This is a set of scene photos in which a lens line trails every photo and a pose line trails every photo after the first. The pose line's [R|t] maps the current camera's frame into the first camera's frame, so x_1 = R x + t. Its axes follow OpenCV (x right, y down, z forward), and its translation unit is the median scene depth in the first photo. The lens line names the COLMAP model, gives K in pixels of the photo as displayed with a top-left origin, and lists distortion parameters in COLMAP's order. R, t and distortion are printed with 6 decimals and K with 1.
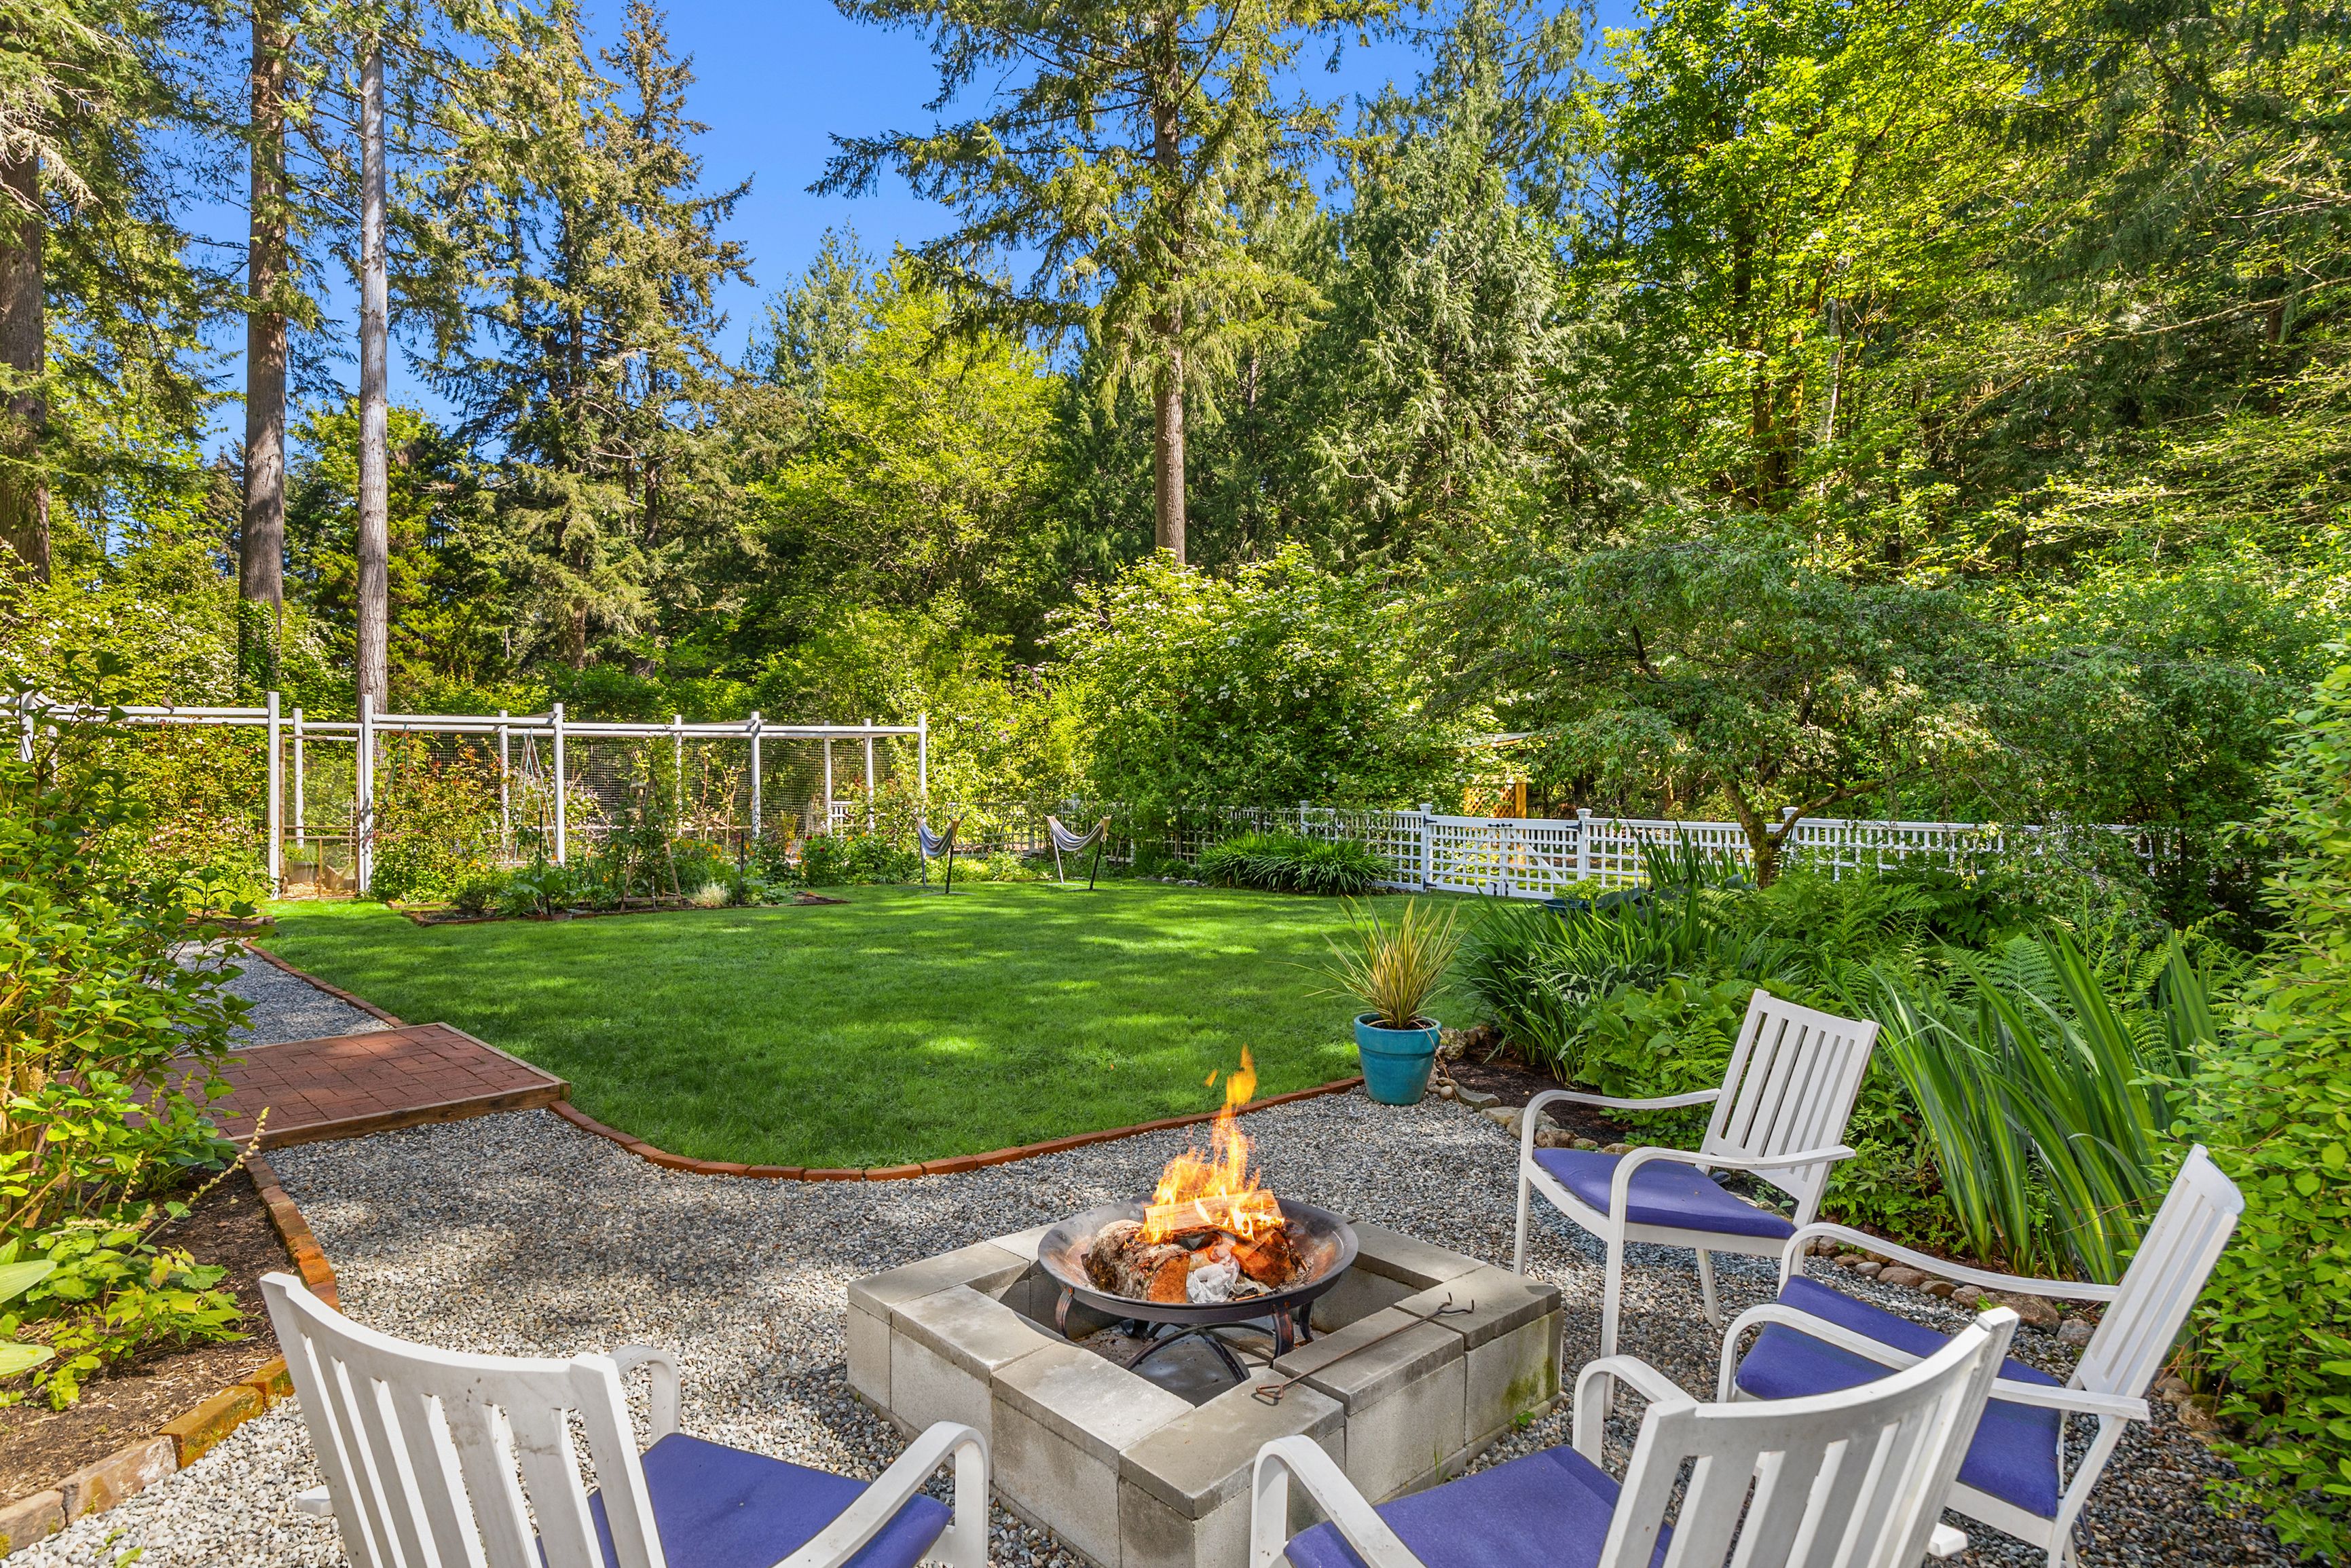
lens RADIAL K [[1259.7, 0, 1169.5], [0, 1259.7, 782.9], [0, 0, 1]] dist [0.001875, 0.000566]
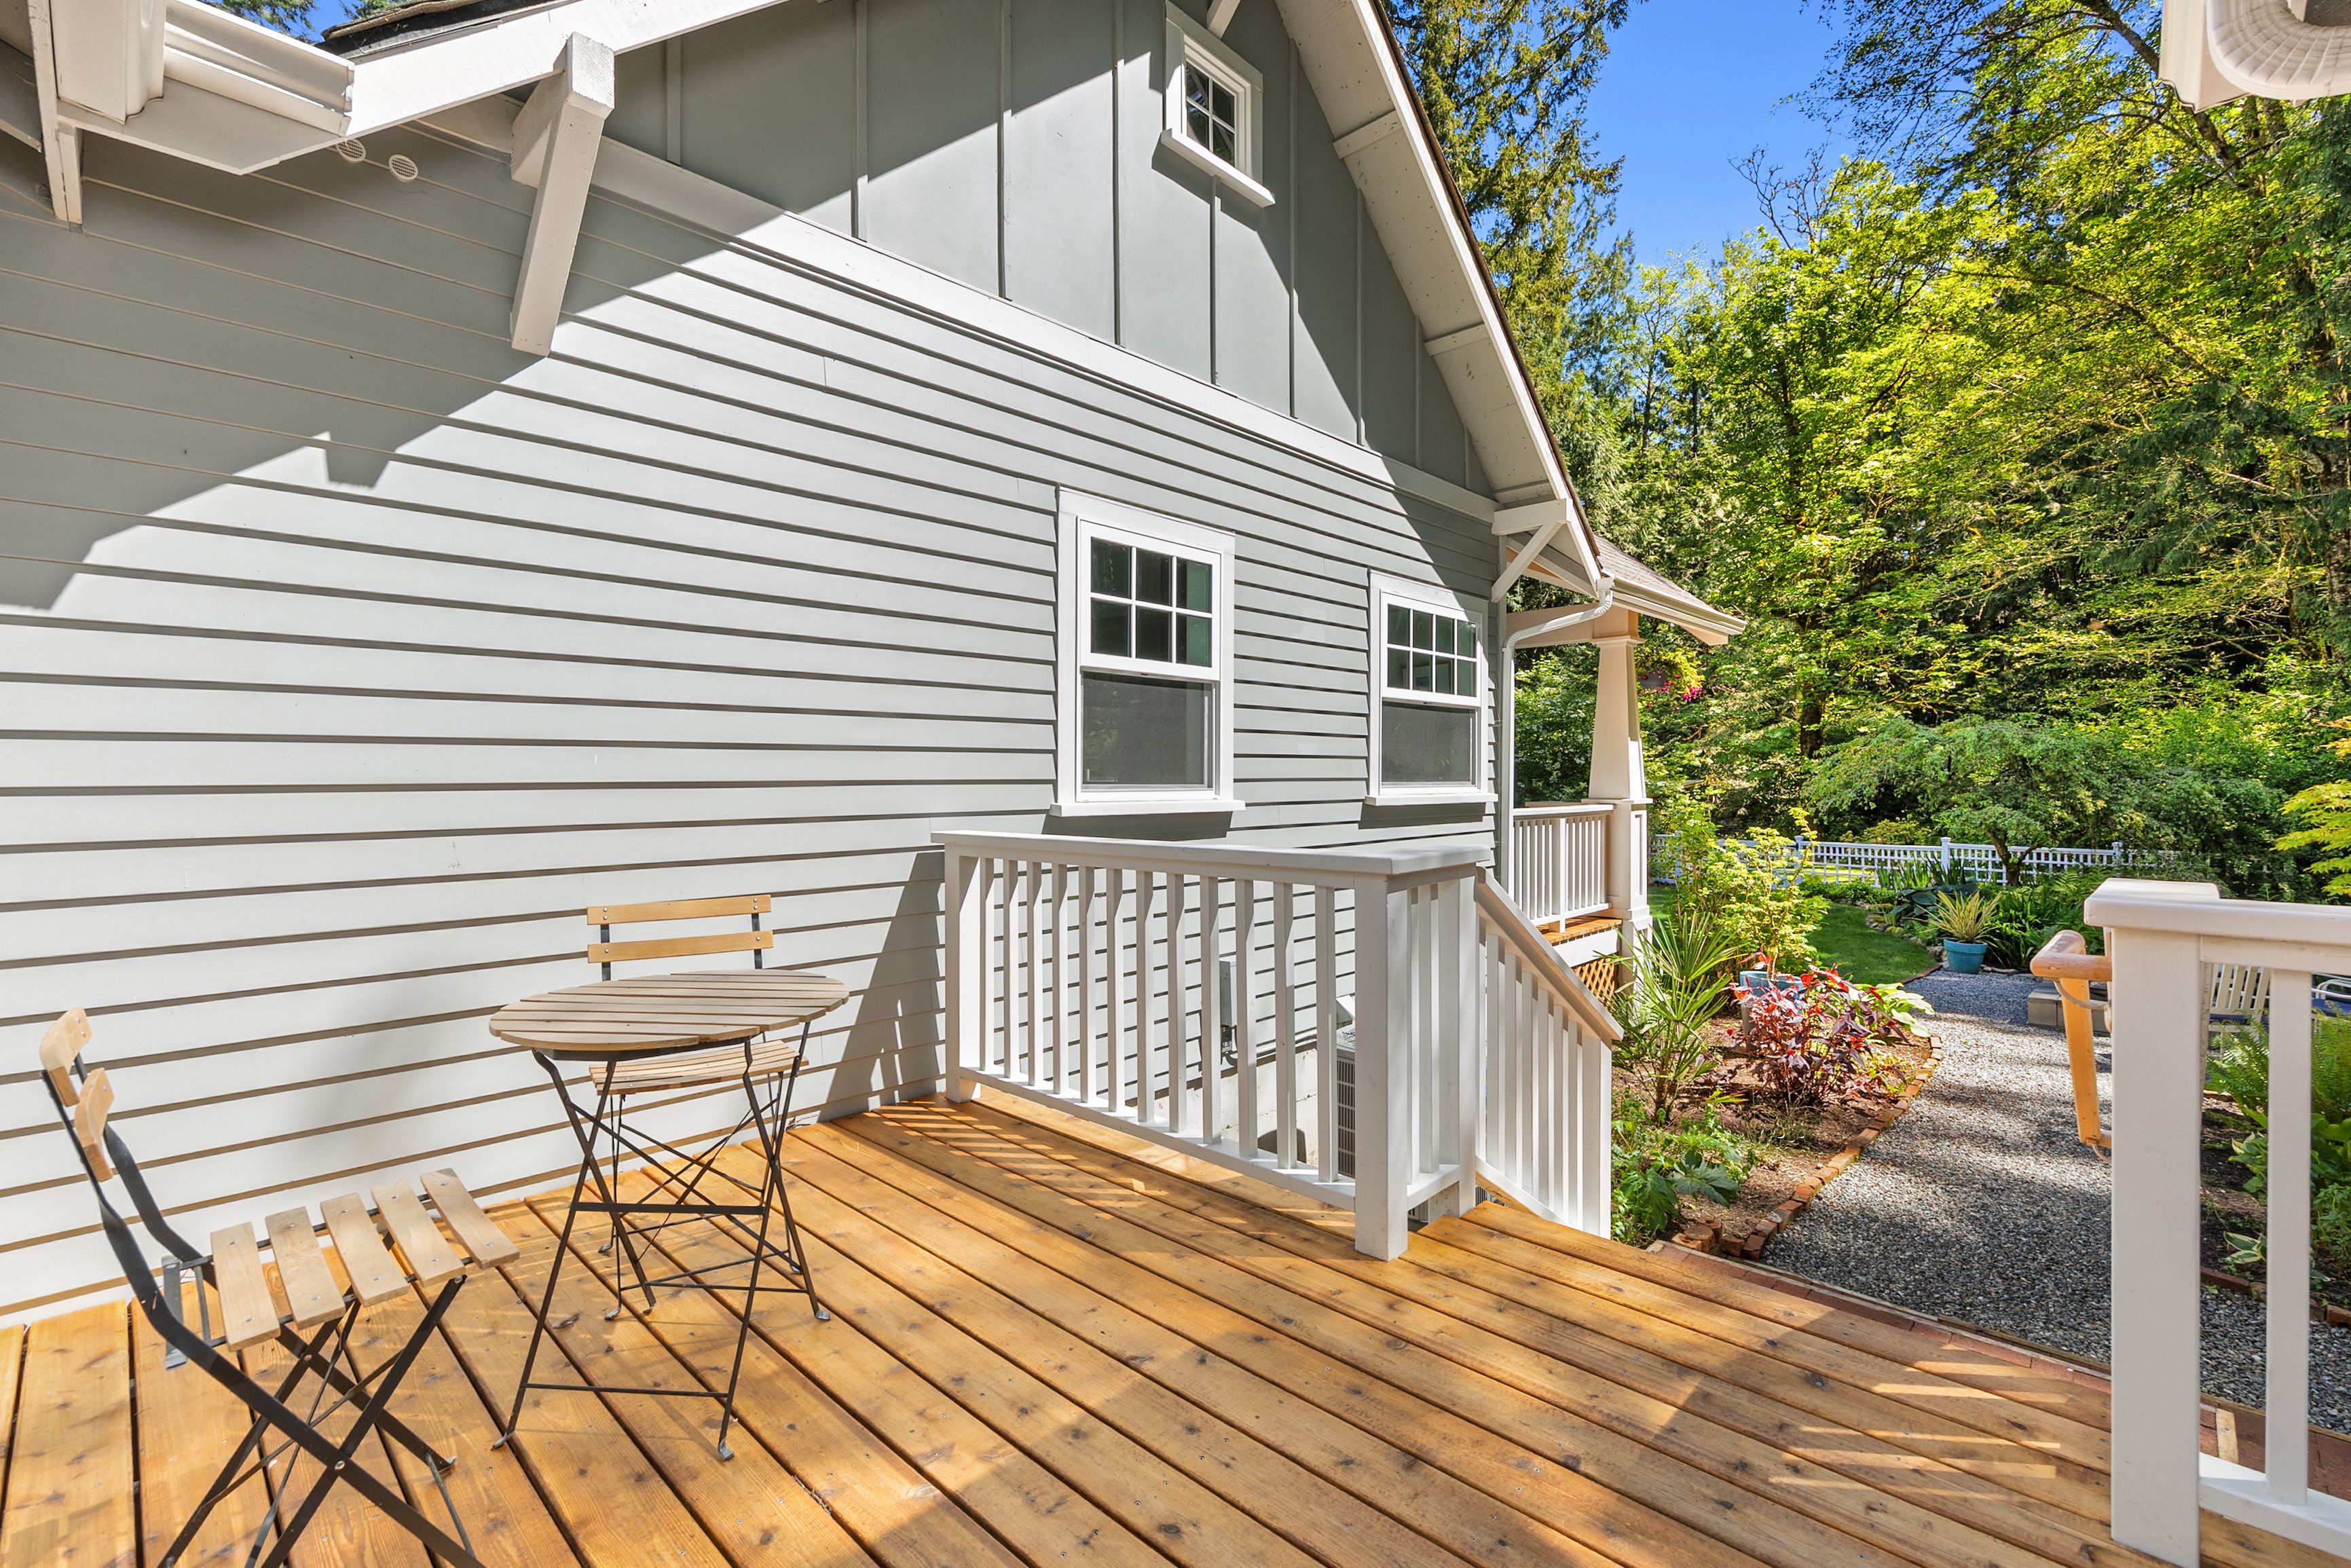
lens RADIAL K [[1058.2, 0, 1137.6], [0, 1058.2, 774.6], [0, 0, 1]] dist [0.000029, 0.001442]
pose [[0.999920, -0.002847, 0.012293, -0.209527], [0.002968, 0.999947, -0.009810, -0.018579], [-0.012264, 0.009845, 0.999876, -0.152988]]
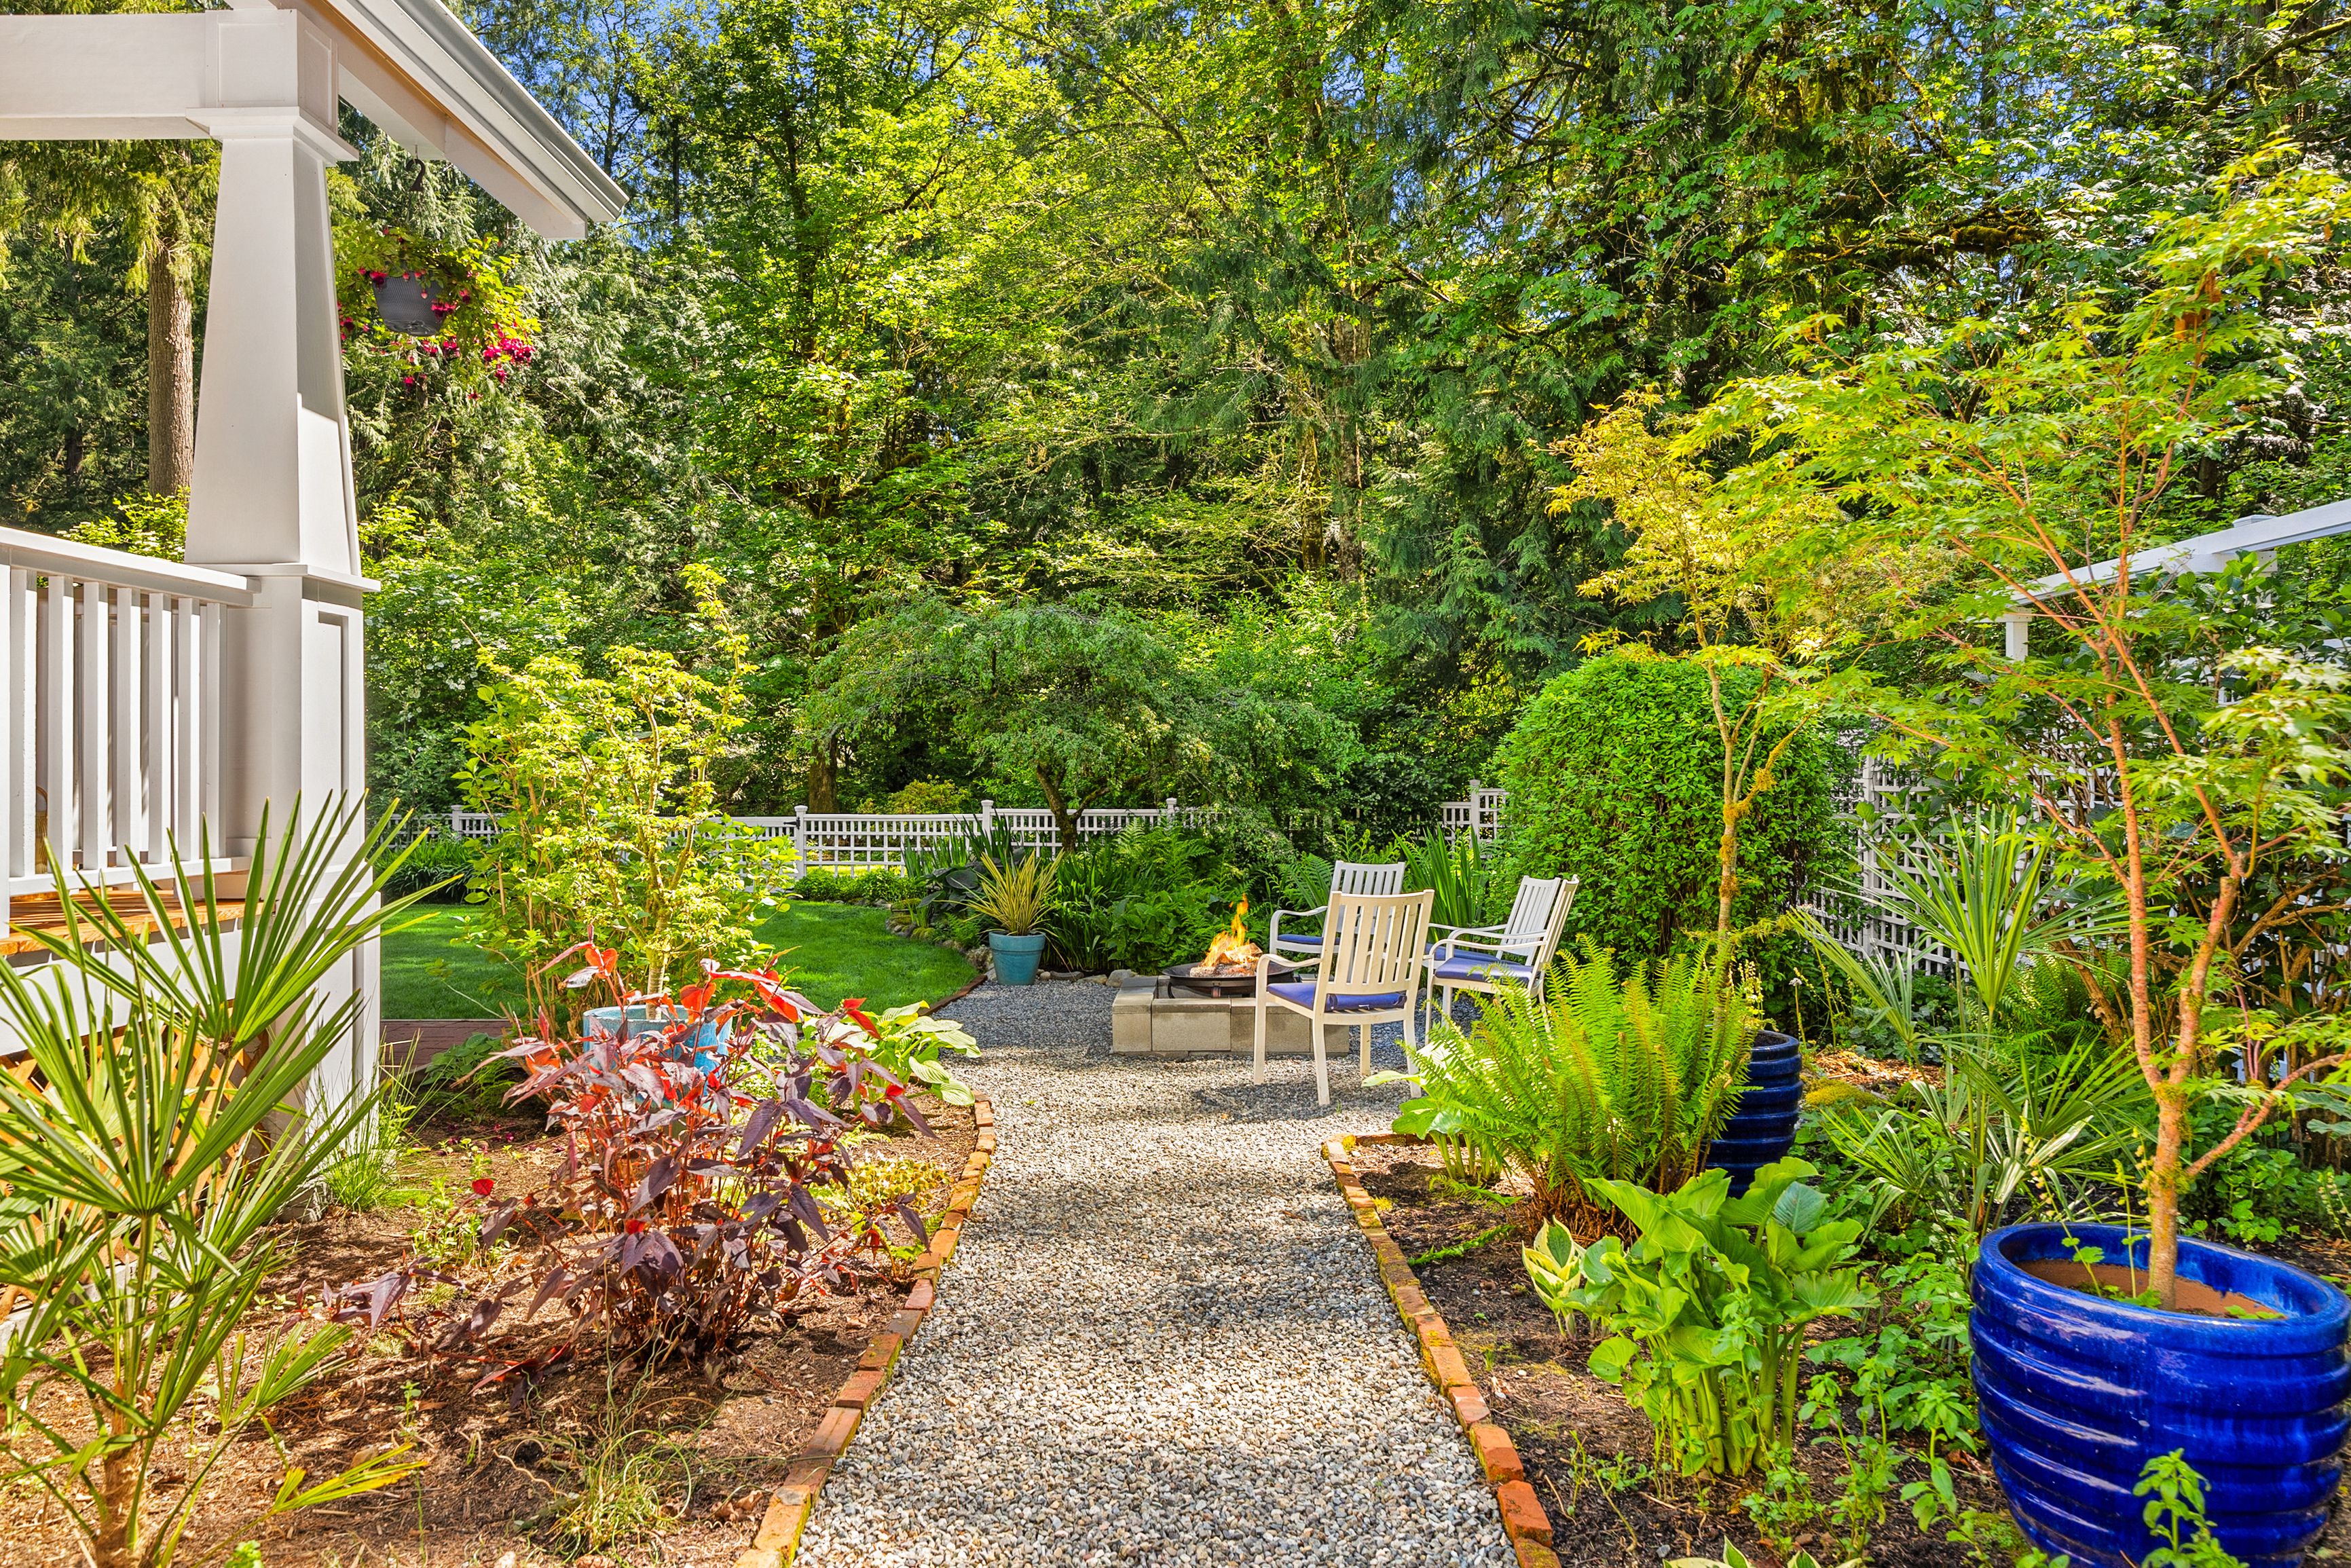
lens RADIAL K [[1583.8, 0, 1173.5], [0, 1583.8, 789.1], [0, 0, 1]] dist [0.008899, -0.004723]
pose [[0.707393, -0.009293, 0.706759, -0.144842], [0.008594, 0.999953, 0.004547, 0.000791], [-0.706768, 0.002857, 0.707439, -0.067384]]
